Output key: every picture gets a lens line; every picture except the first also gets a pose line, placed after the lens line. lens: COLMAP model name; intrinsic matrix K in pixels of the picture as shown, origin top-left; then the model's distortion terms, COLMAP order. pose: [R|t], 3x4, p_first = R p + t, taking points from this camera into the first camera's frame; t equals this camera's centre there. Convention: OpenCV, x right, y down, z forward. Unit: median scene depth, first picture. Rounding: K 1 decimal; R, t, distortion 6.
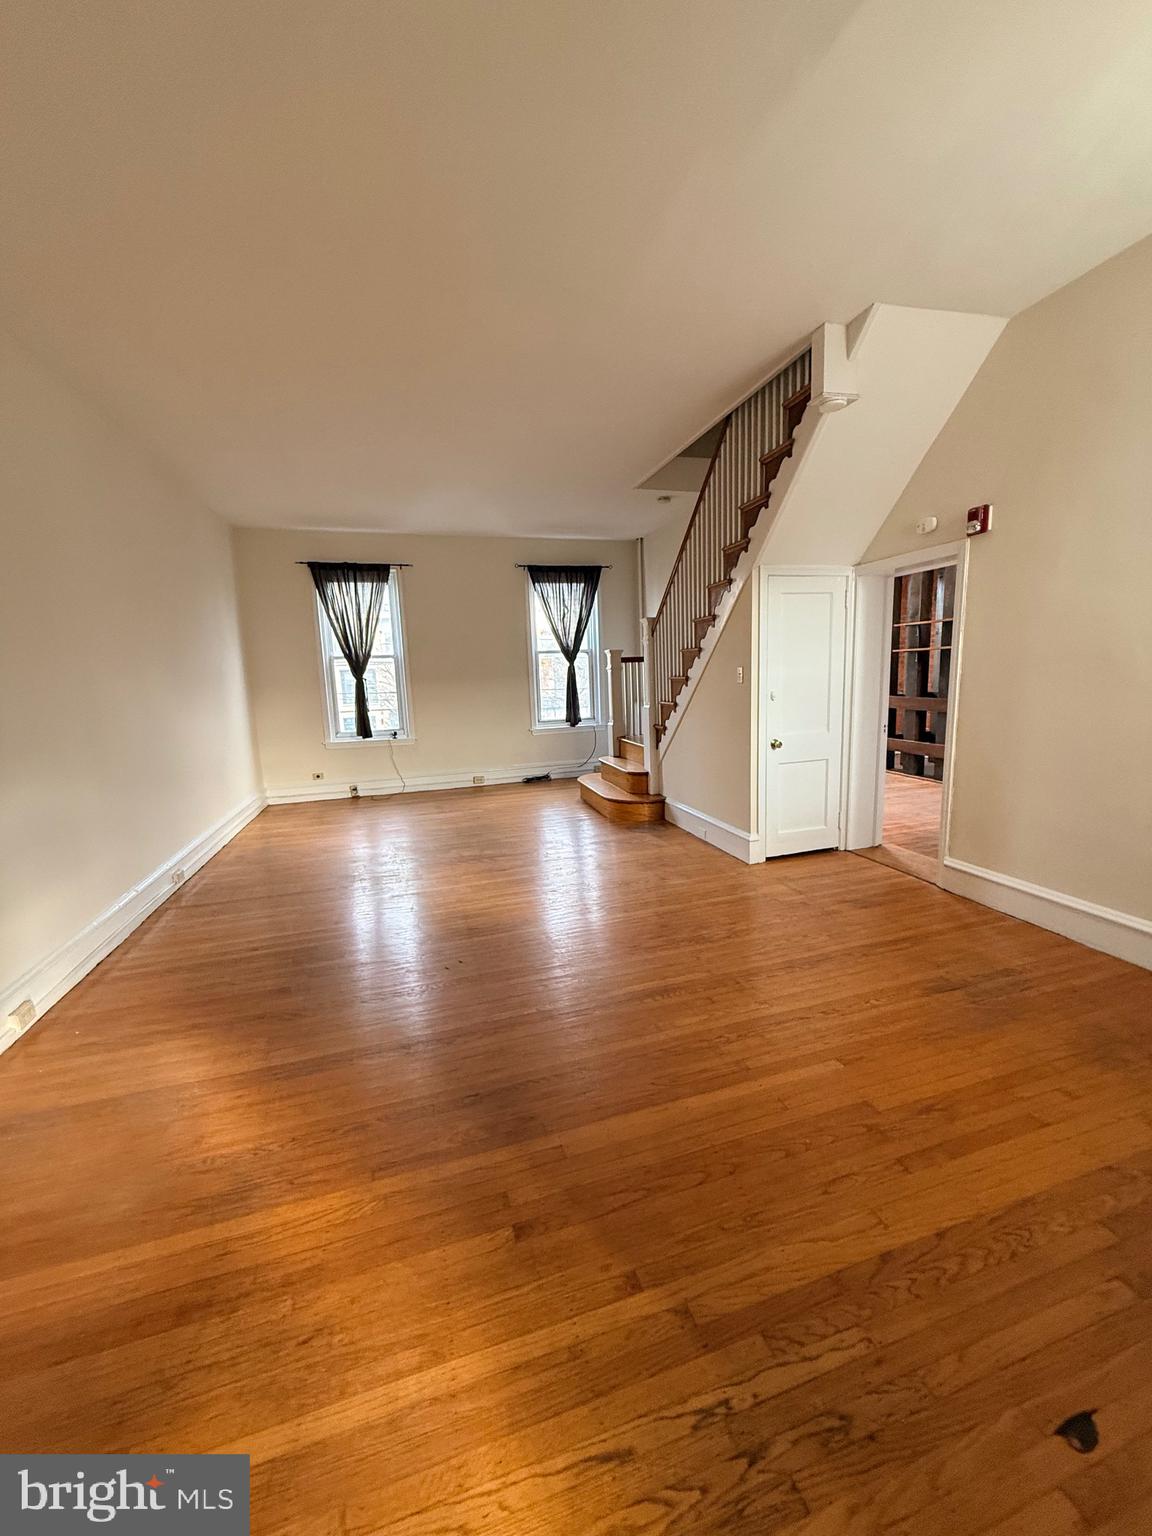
lens RADIAL K [[609.4, 0, 578.9], [0, 609.4, 767.9], [0, 0, 1]] dist [-0.000793, 0.000547]
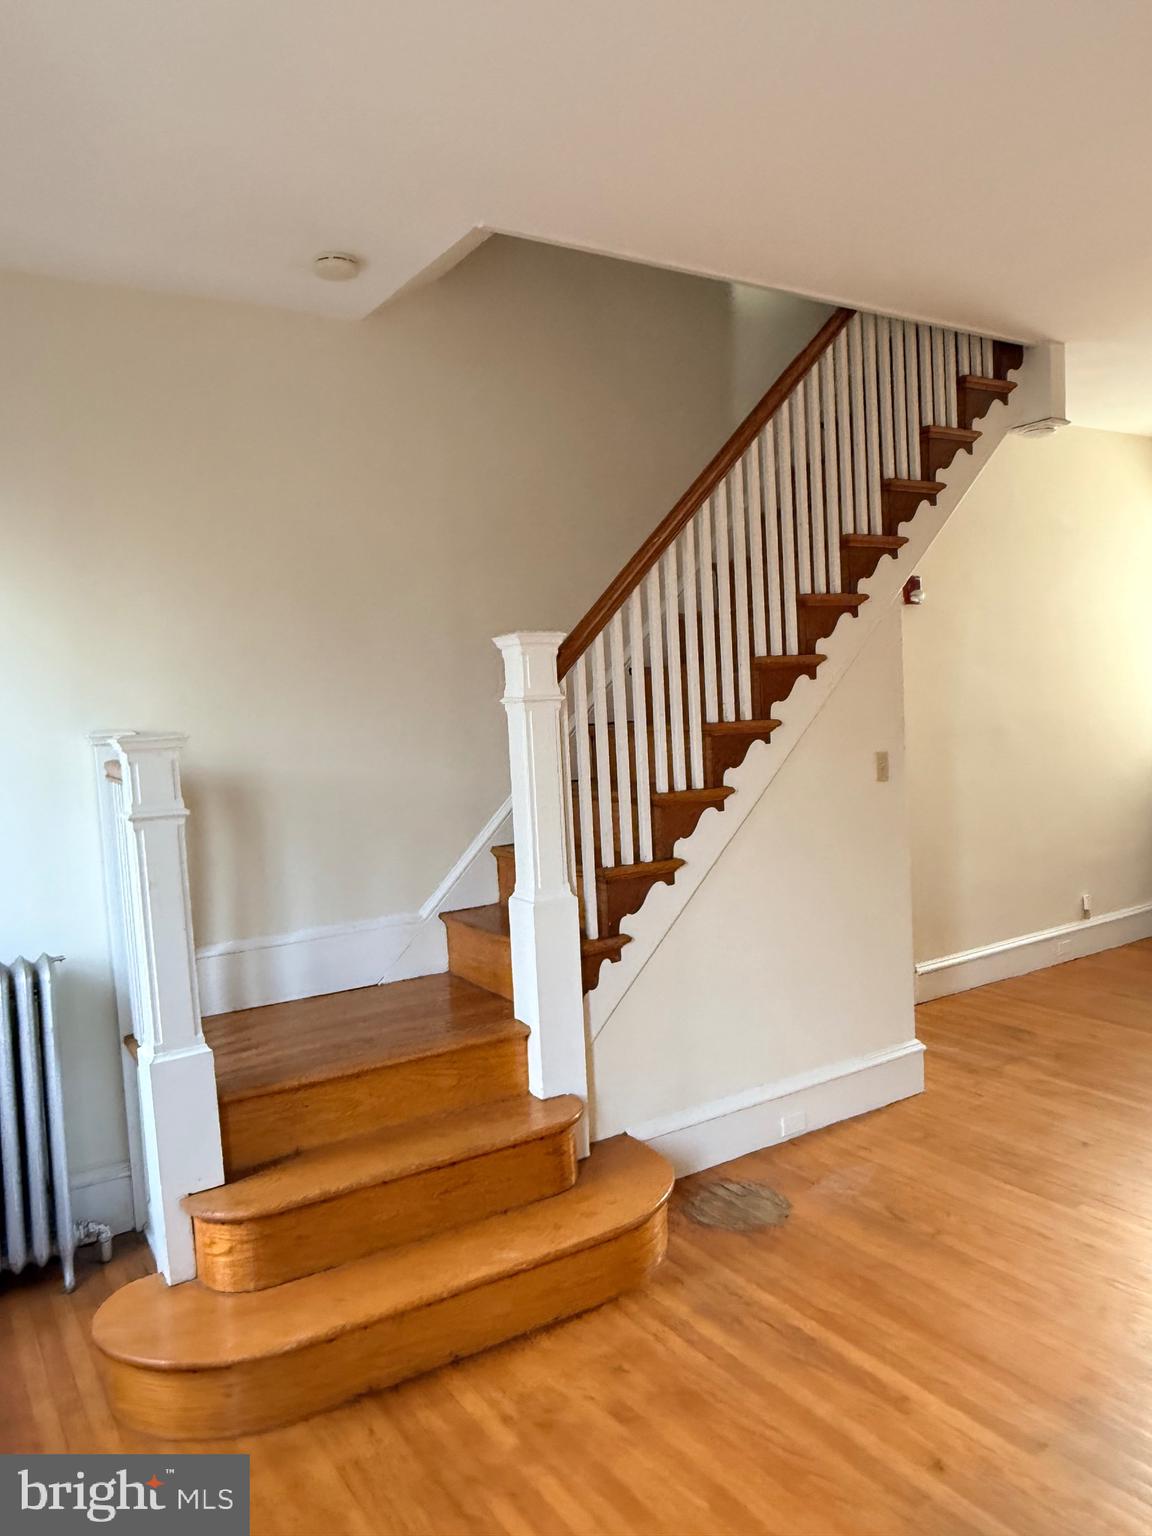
lens RADIAL K [[1062.2, 0, 573.6], [0, 1062.2, 766.6], [0, 0, 1]] dist [-0.006015, -0.002162]
pose [[-0.270737, -0.003923, 0.962645, -0.627464], [0.218387, 0.973669, 0.065387, -0.293975], [-0.937555, 0.227932, -0.262751, 1.602729]]
